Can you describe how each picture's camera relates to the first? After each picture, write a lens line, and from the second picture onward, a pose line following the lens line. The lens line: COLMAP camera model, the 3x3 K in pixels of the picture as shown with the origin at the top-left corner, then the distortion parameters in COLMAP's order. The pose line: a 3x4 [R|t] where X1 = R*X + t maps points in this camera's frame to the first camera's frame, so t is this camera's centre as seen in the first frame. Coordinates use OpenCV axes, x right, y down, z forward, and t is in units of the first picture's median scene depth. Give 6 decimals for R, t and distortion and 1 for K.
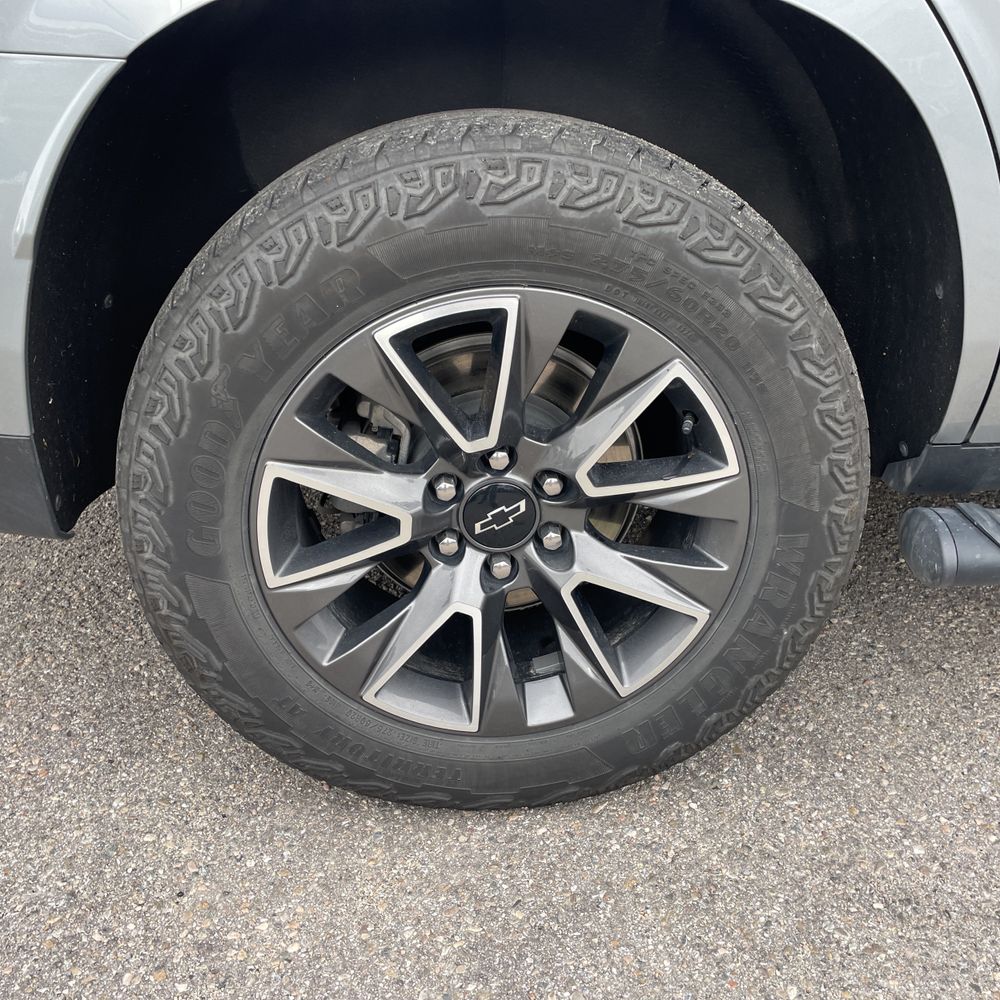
lens RADIAL K [[993.6, 0, 502.5], [0, 993.6, 481.5], [0, 0, 1]] dist [0.134202, -0.204442]
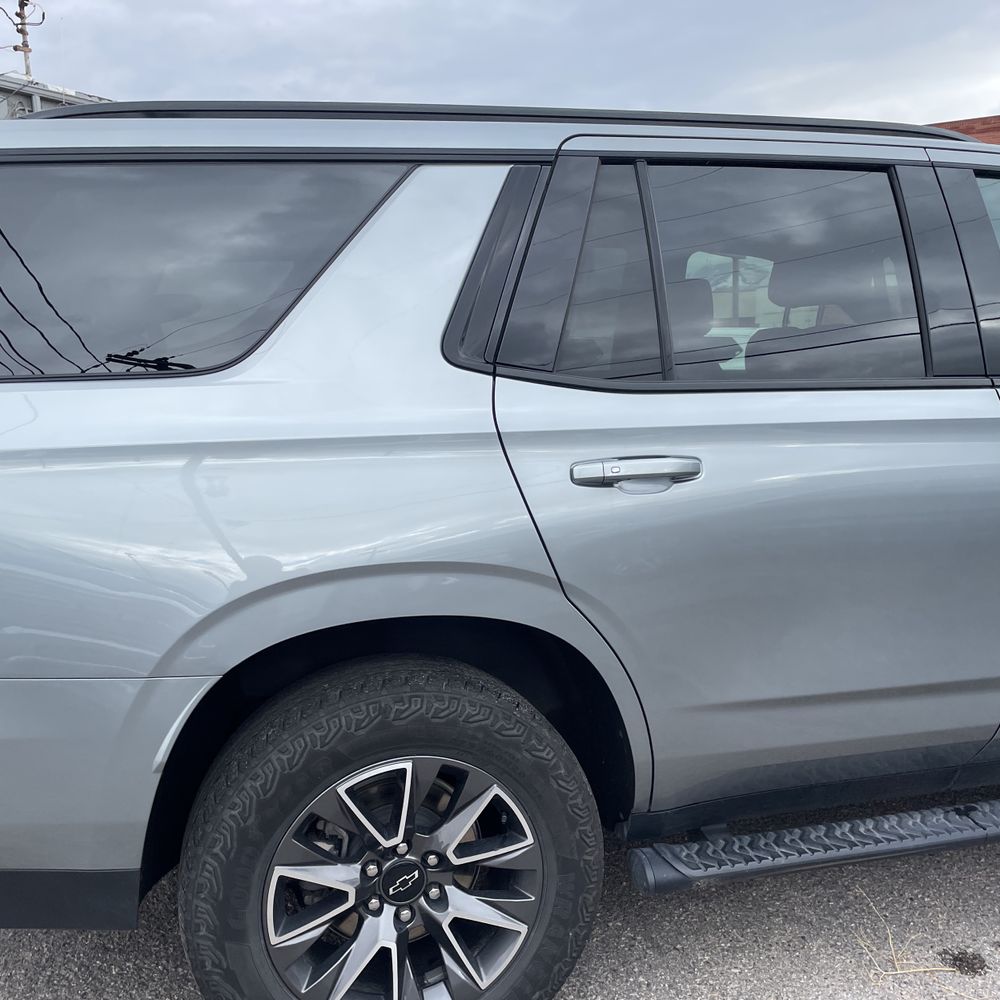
lens RADIAL K [[1006.7, 0, 482.5], [0, 1006.7, 494.6], [0, 0, 1]] dist [0.098425, -0.126577]
pose [[0.982976, -0.049351, 0.176983, -0.154556], [0.098457, 0.954760, -0.280605, -0.102135], [-0.155128, 0.293253, 0.943365, -0.926370]]
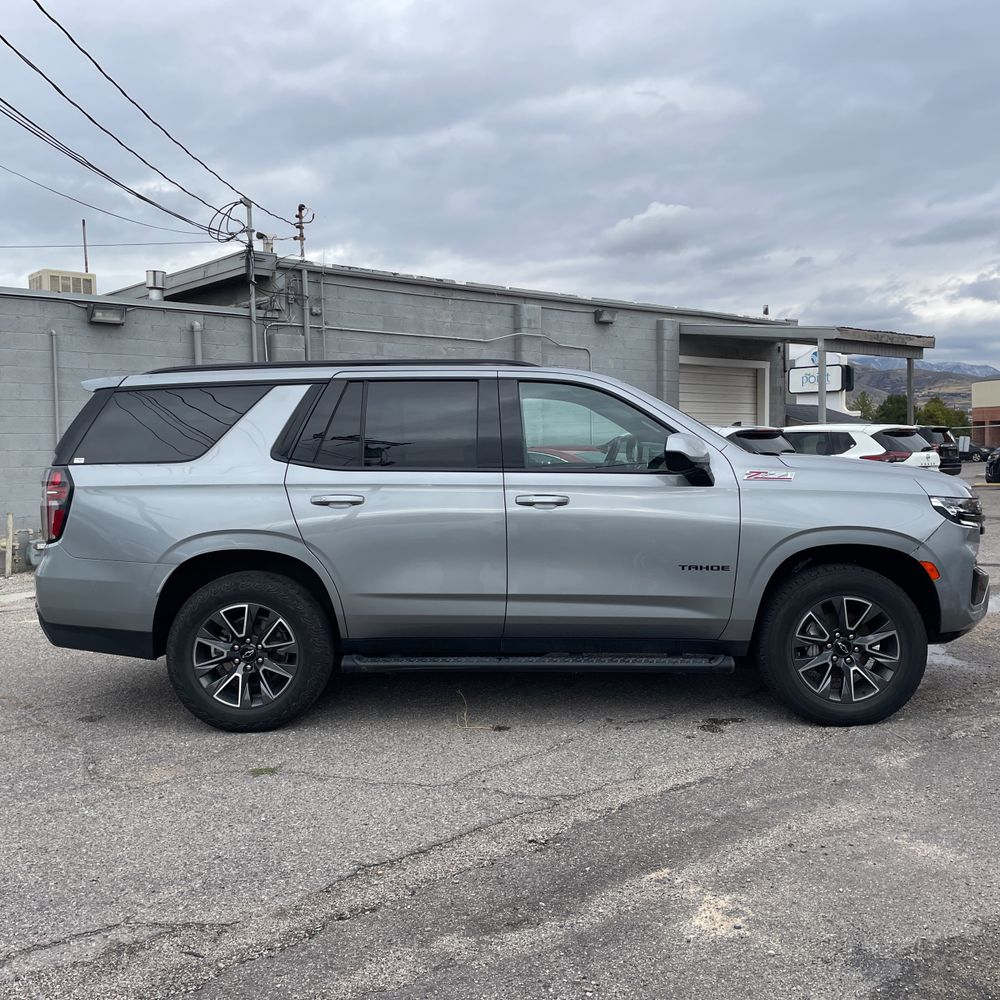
lens RADIAL K [[1026.5, 0, 518.8], [0, 1026.5, 451.9], [0, 0, 1]] dist [0.115630, -0.145559]
pose [[0.994324, -0.015564, -0.105251, 1.829694], [-0.028404, 0.914509, -0.403567, 1.123675], [0.102534, 0.404266, 0.908876, -3.736866]]
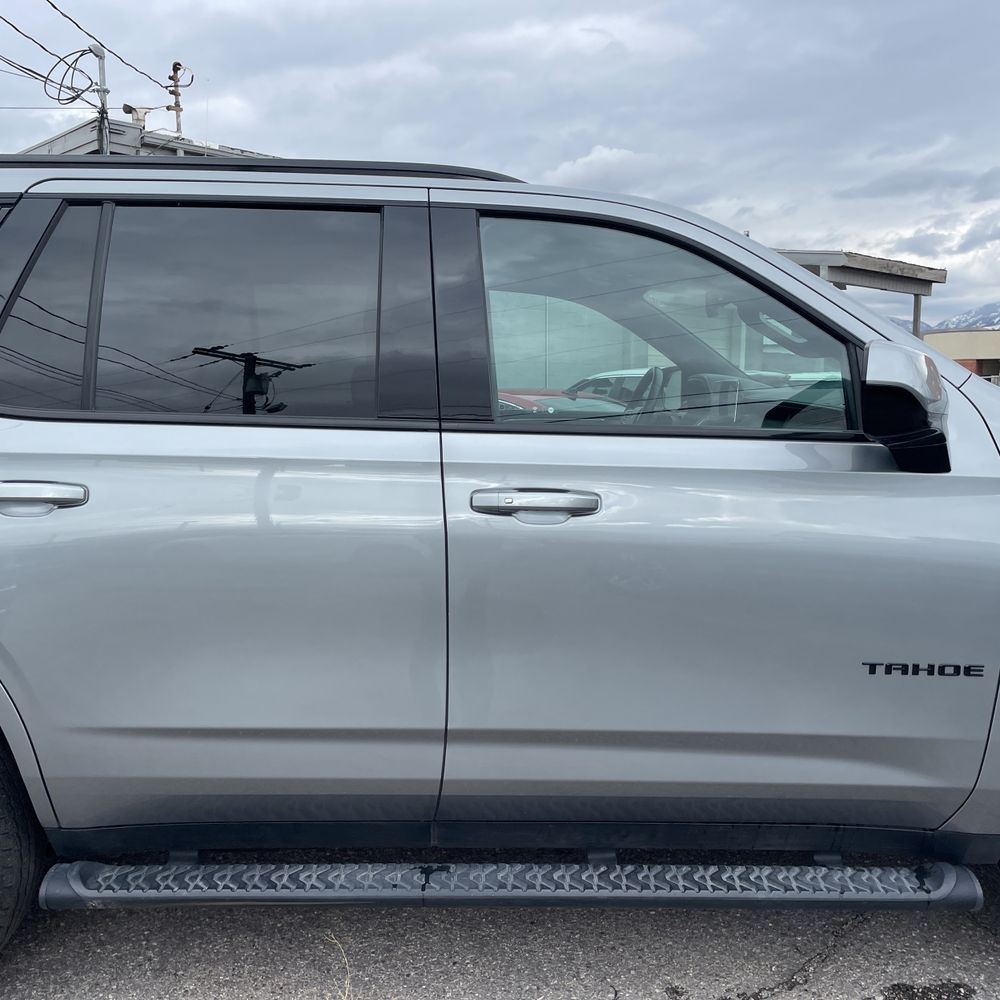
lens RADIAL K [[993.6, 0, 502.5], [0, 993.6, 481.5], [0, 0, 1]] dist [0.134202, -0.204442]
pose [[0.998247, 0.005778, -0.058906, 1.471588], [-0.024912, 0.943797, -0.329586, -0.043193], [0.053691, 0.330476, 0.942286, -1.021436]]
